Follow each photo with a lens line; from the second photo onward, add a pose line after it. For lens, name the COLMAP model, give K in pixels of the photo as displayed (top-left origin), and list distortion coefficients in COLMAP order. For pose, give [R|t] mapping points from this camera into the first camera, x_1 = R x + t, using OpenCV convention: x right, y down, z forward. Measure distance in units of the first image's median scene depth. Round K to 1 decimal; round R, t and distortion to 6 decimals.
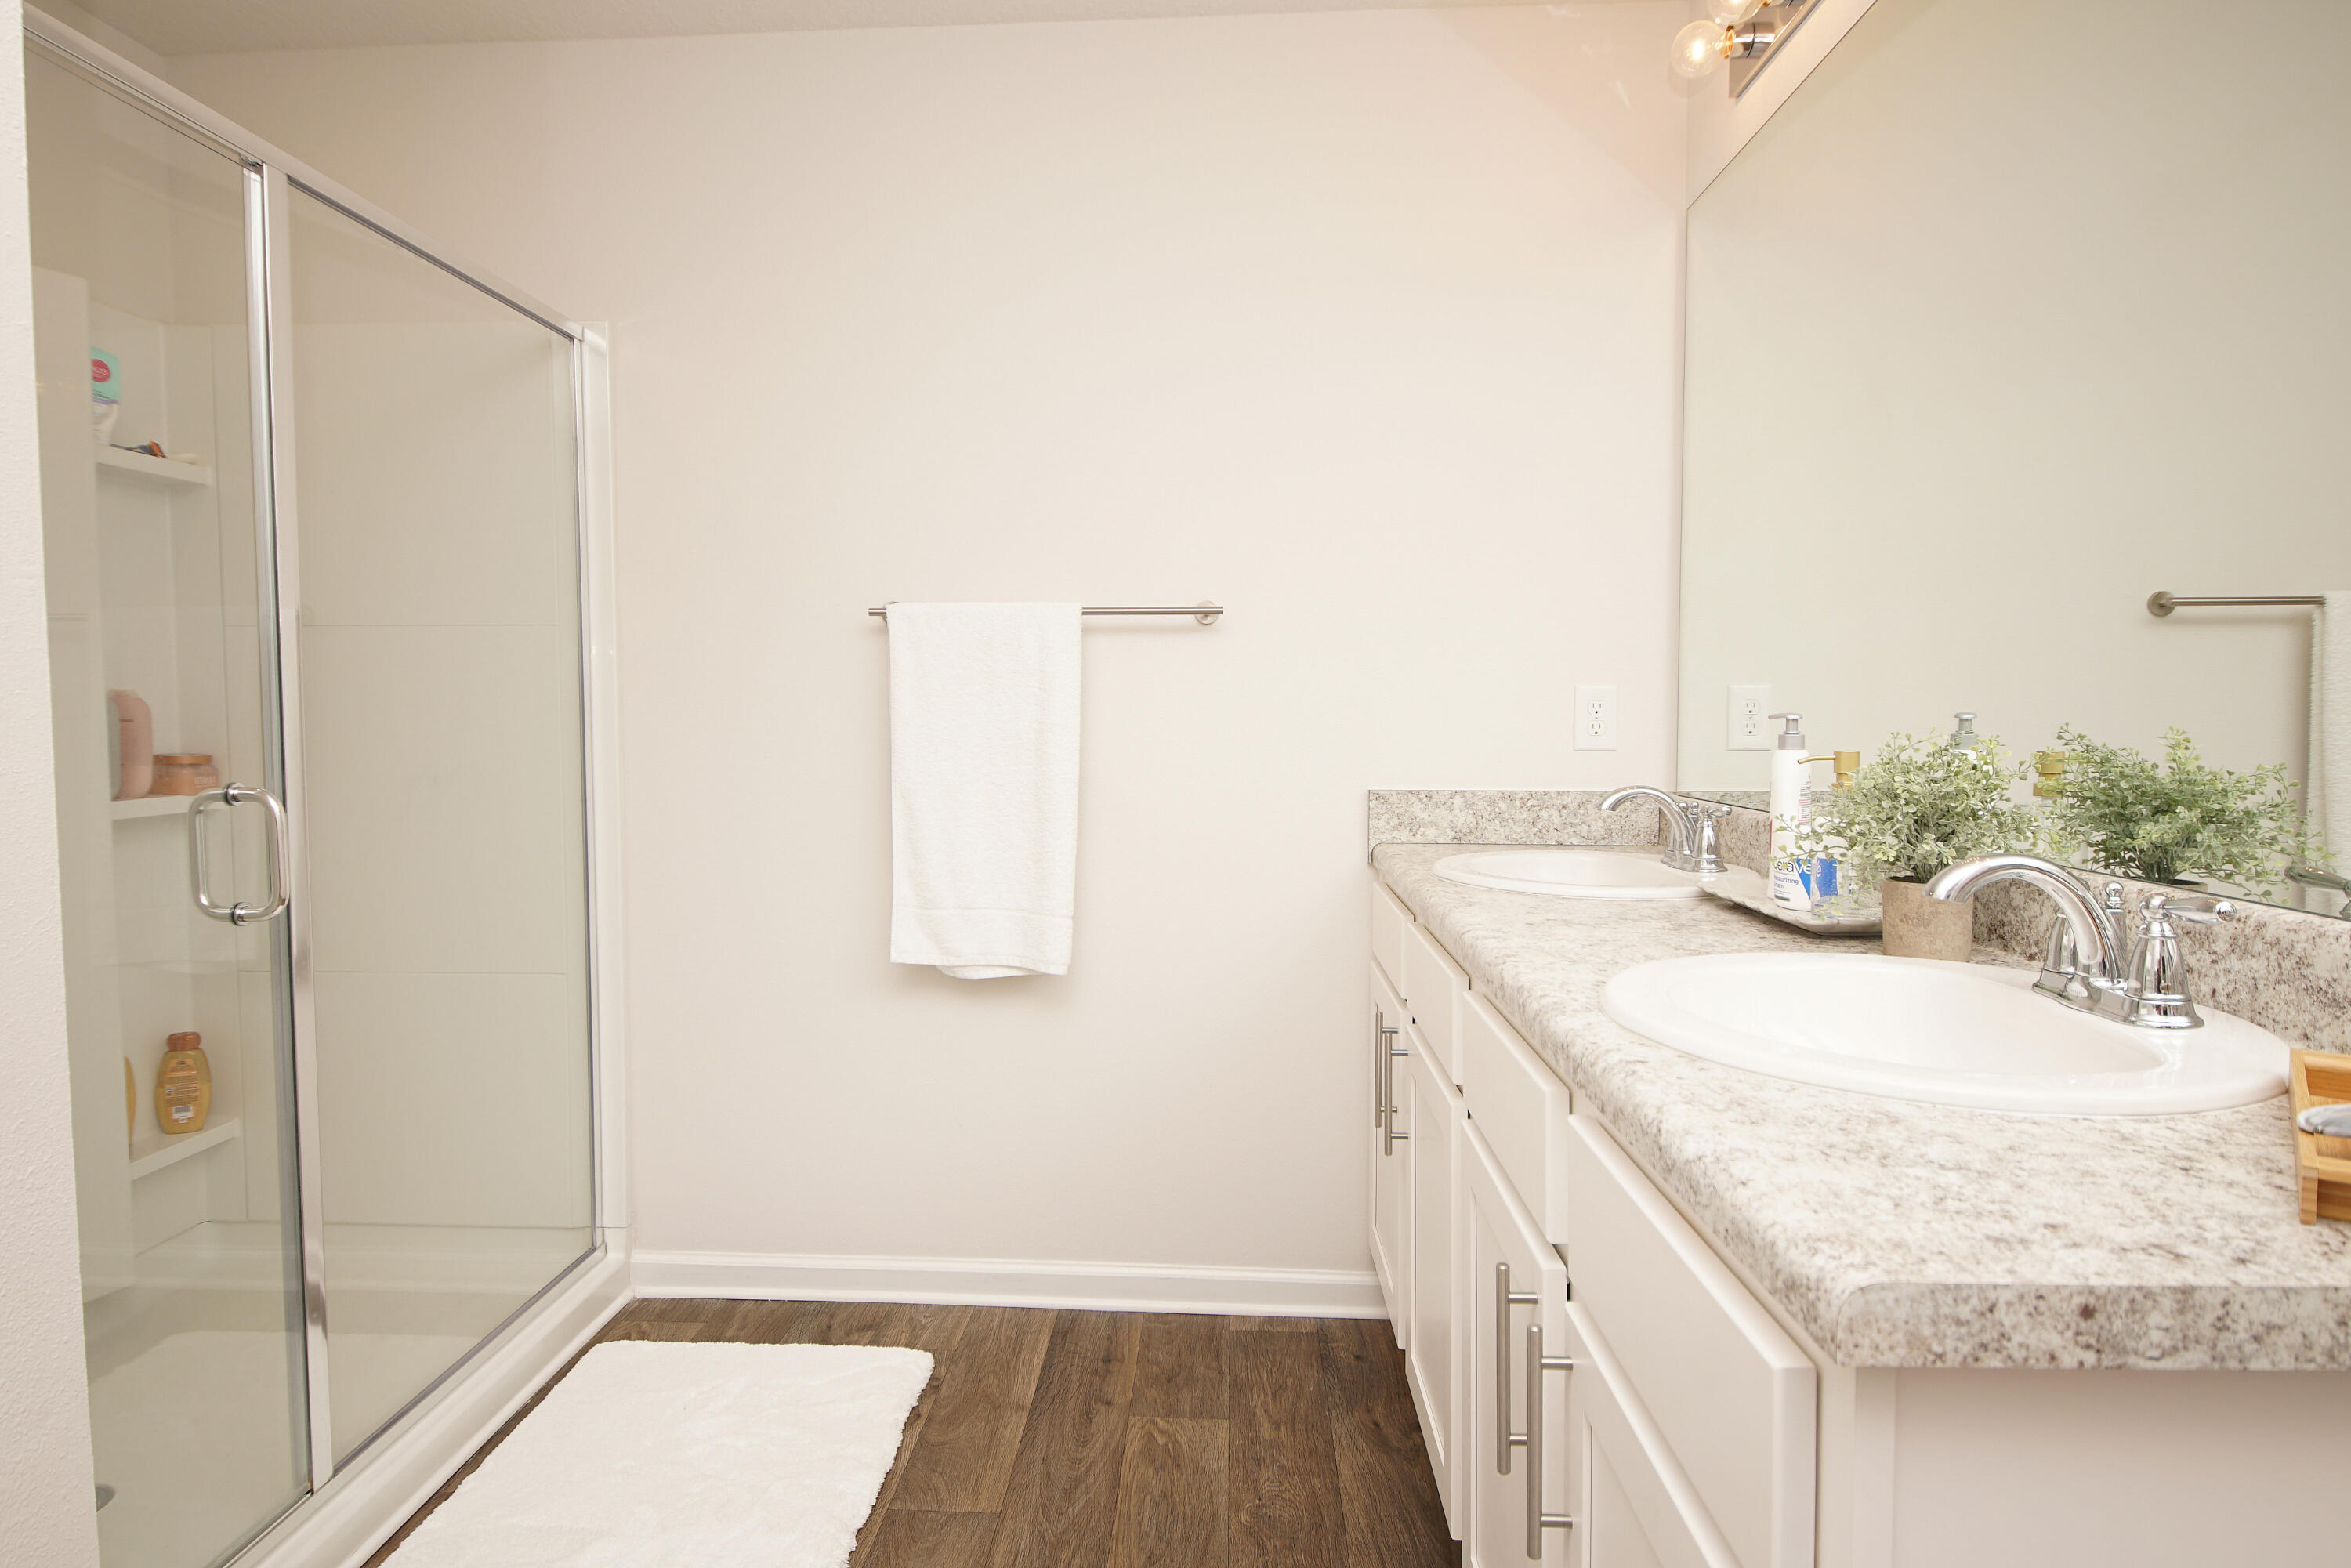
lens RADIAL K [[1265.4, 0, 1158.4], [0, 1265.4, 764.9], [0, 0, 1]] dist [0.030463, -0.027084]
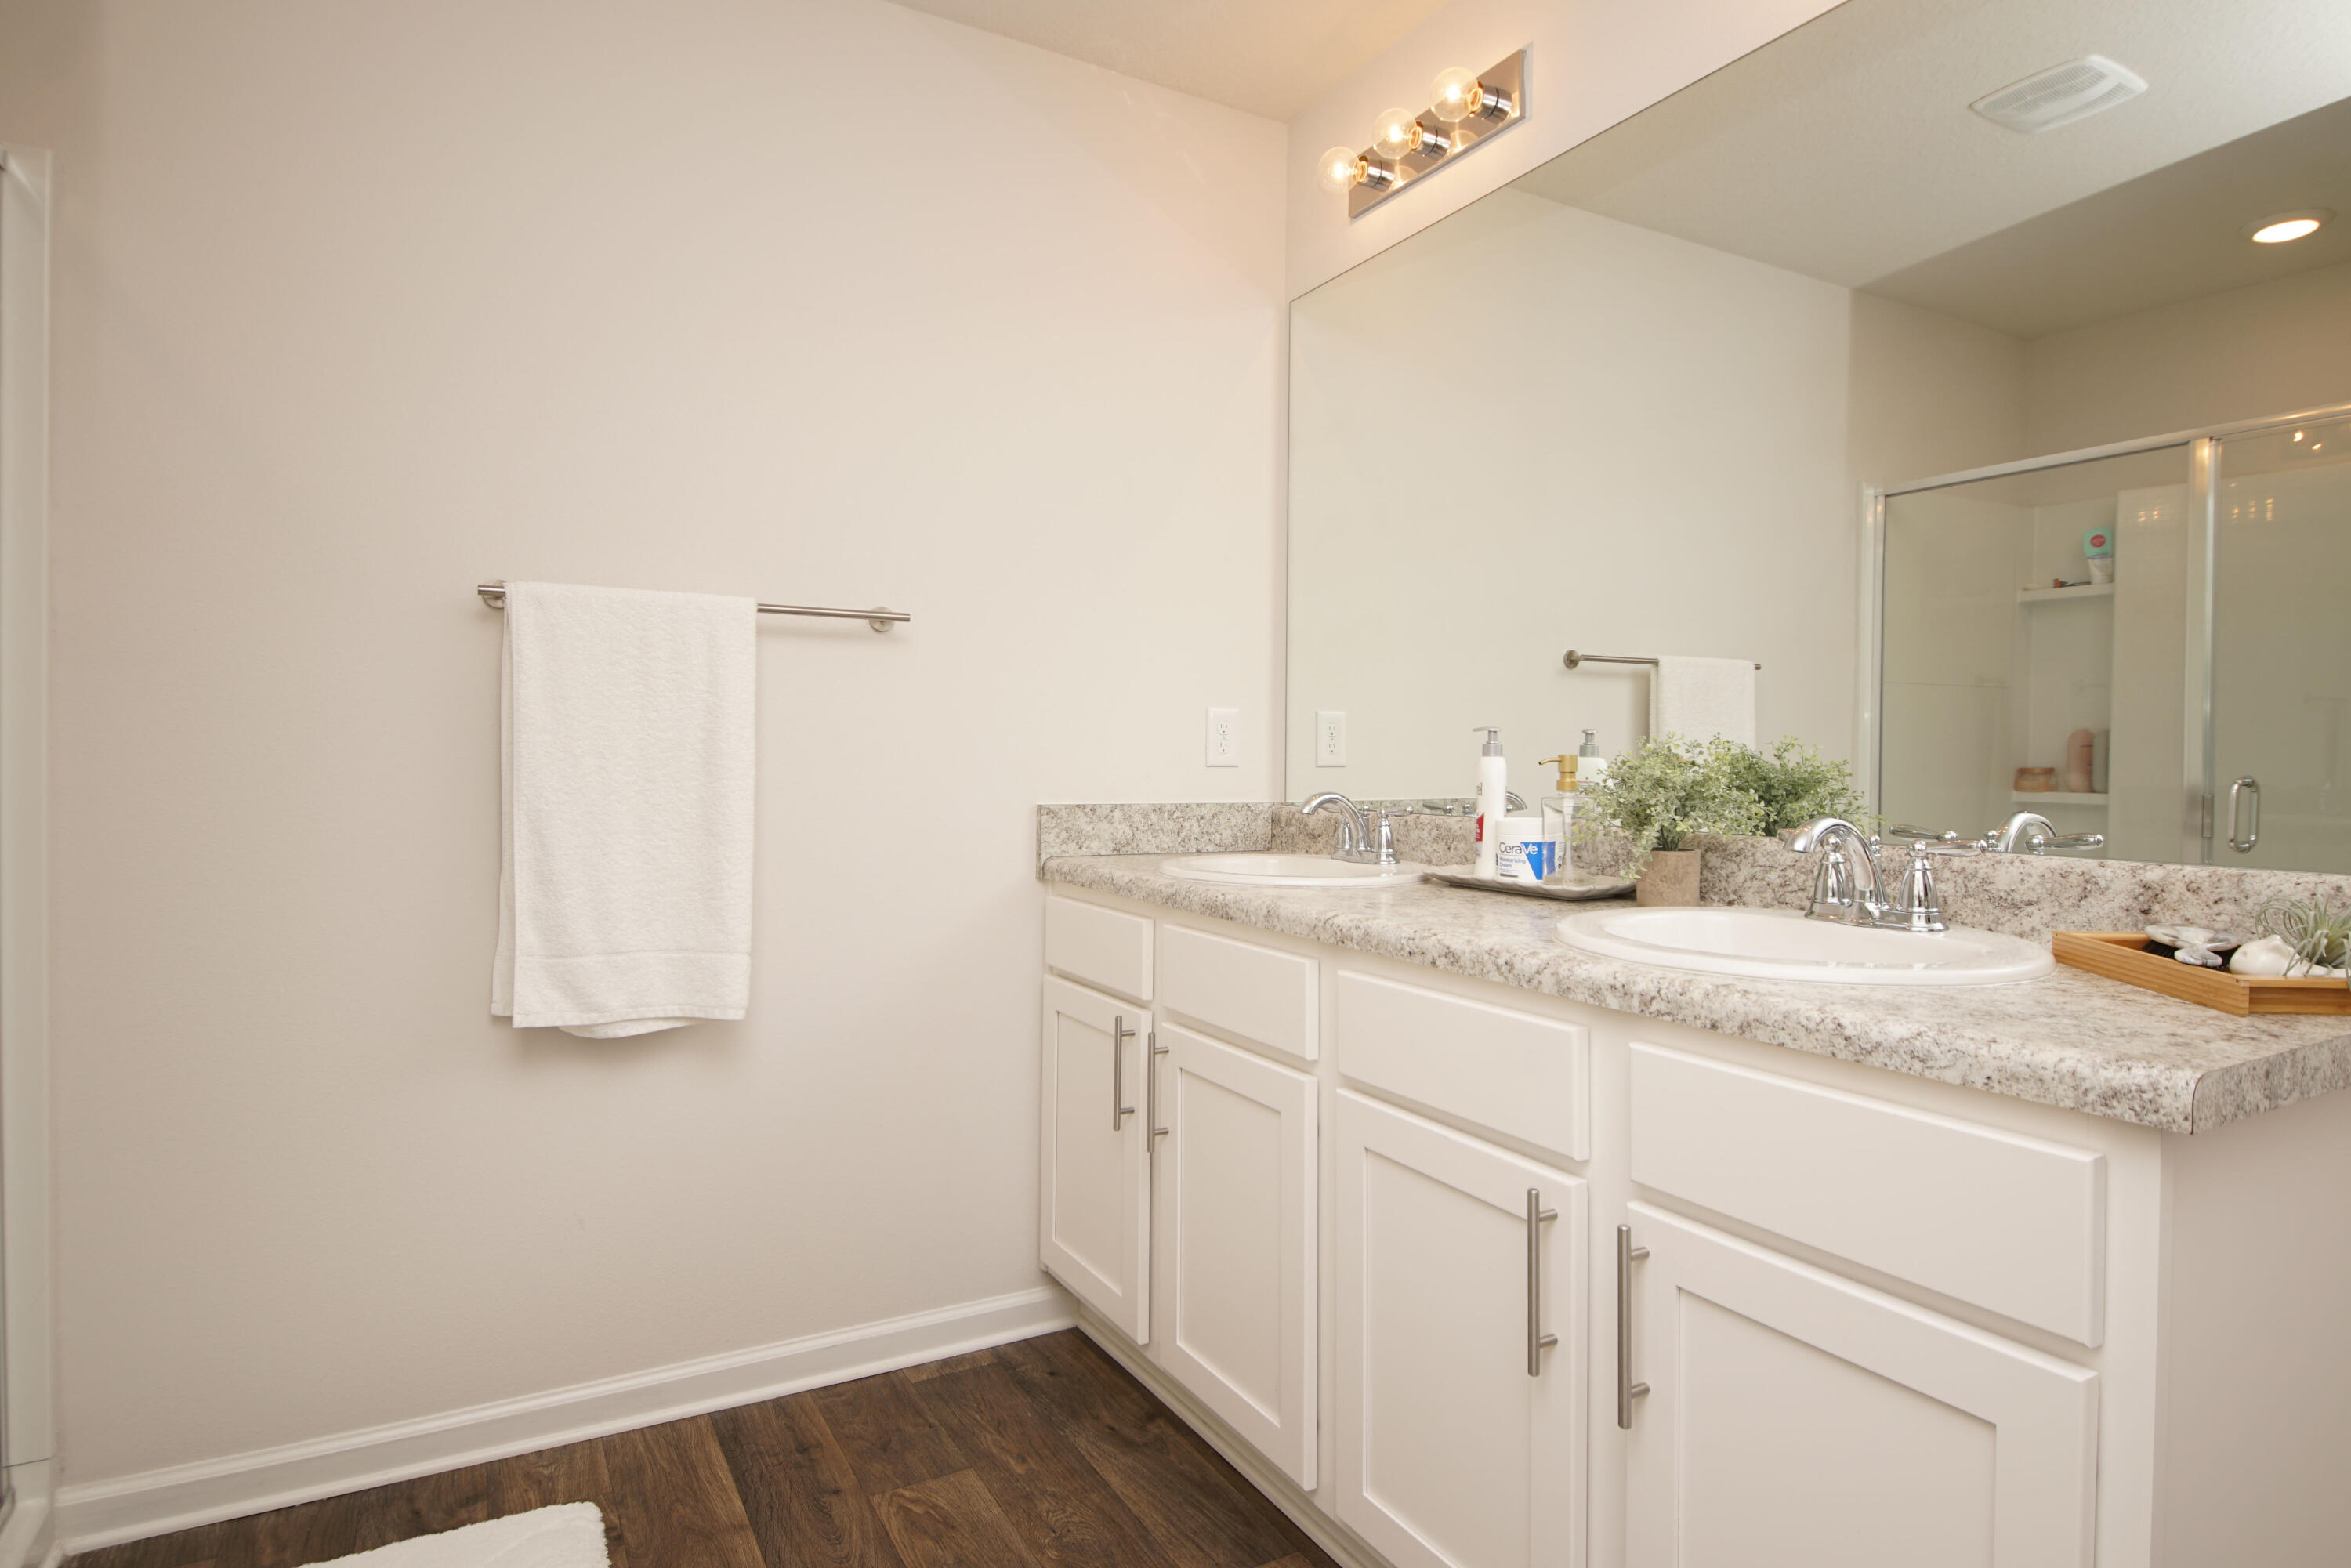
lens RADIAL K [[1265.4, 0, 1164.6], [0, 1265.4, 762.7], [0, 0, 1]] dist [0.030463, -0.027084]
pose [[0.843344, 0.004951, 0.537352, -0.311691], [0.013420, 0.999452, -0.030271, 0.019440], [-0.537207, 0.032740, 0.842815, 0.100036]]
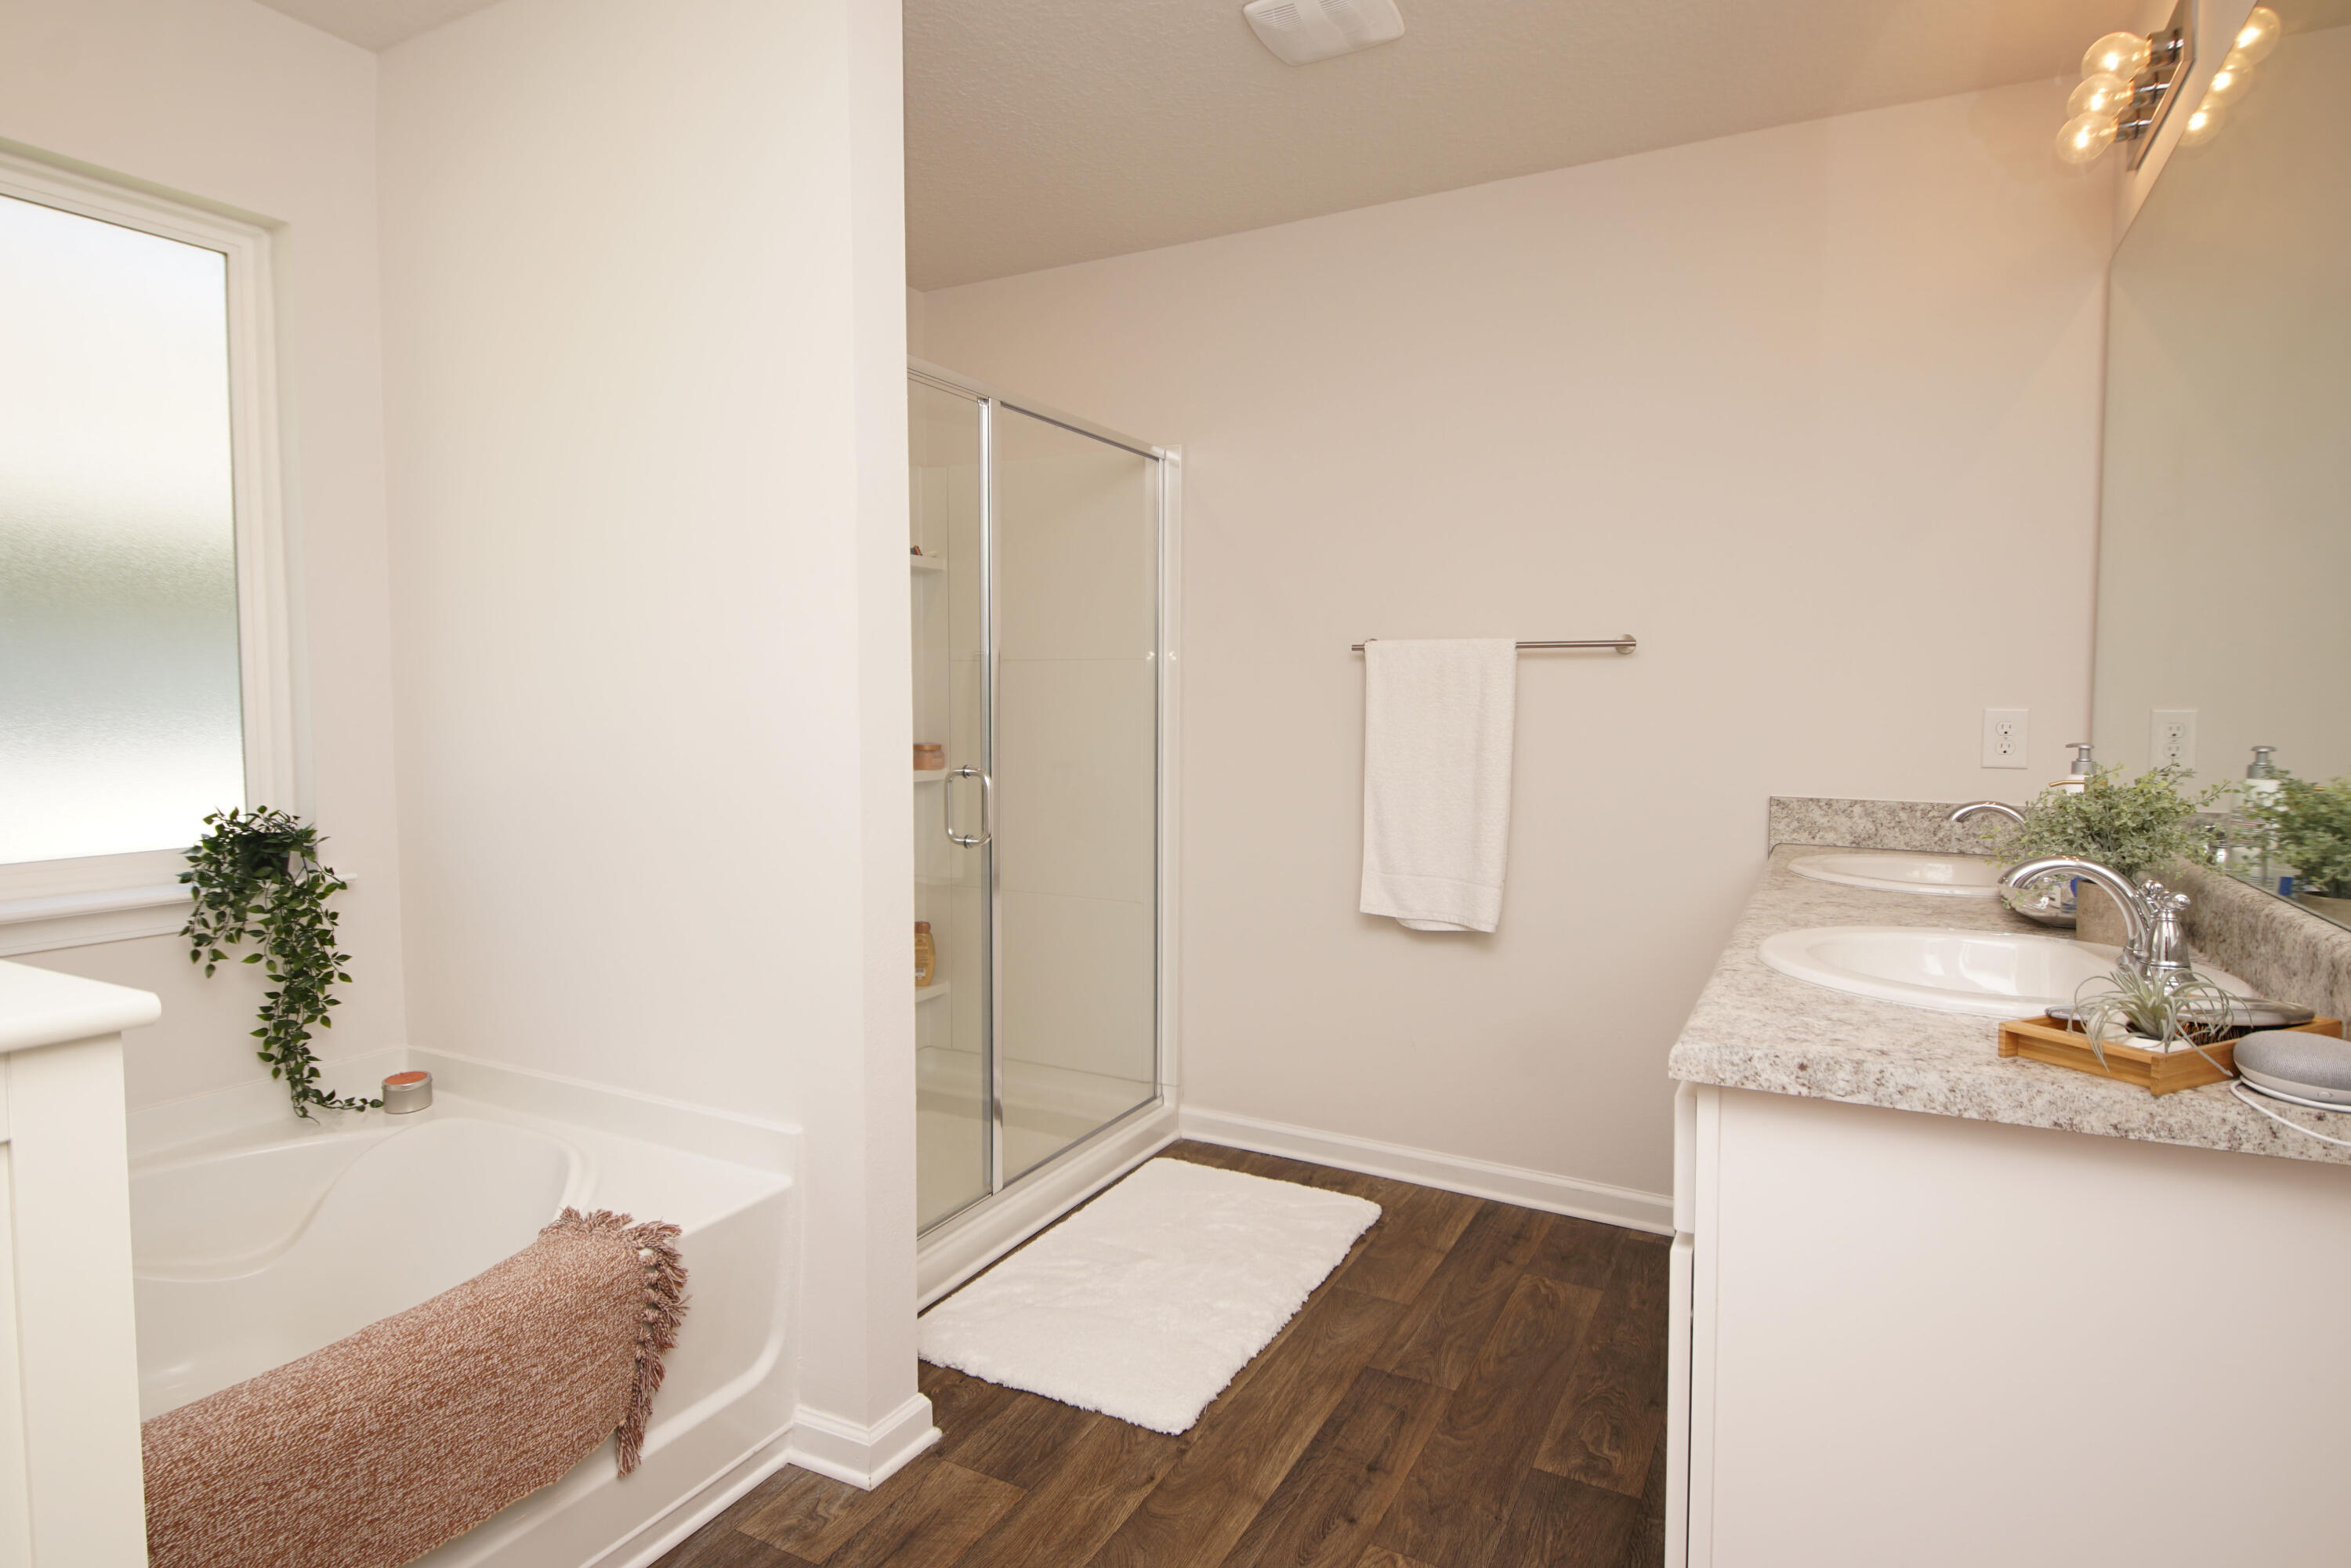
lens RADIAL K [[1265.4, 0, 1157.7], [0, 1265.4, 767.7], [0, 0, 1]] dist [0.030463, -0.027084]
pose [[0.905180, 0.029720, -0.423987, 0.161682], [-0.025863, 0.999555, 0.014850, -0.009757], [0.424240, -0.002476, 0.905547, -0.304018]]
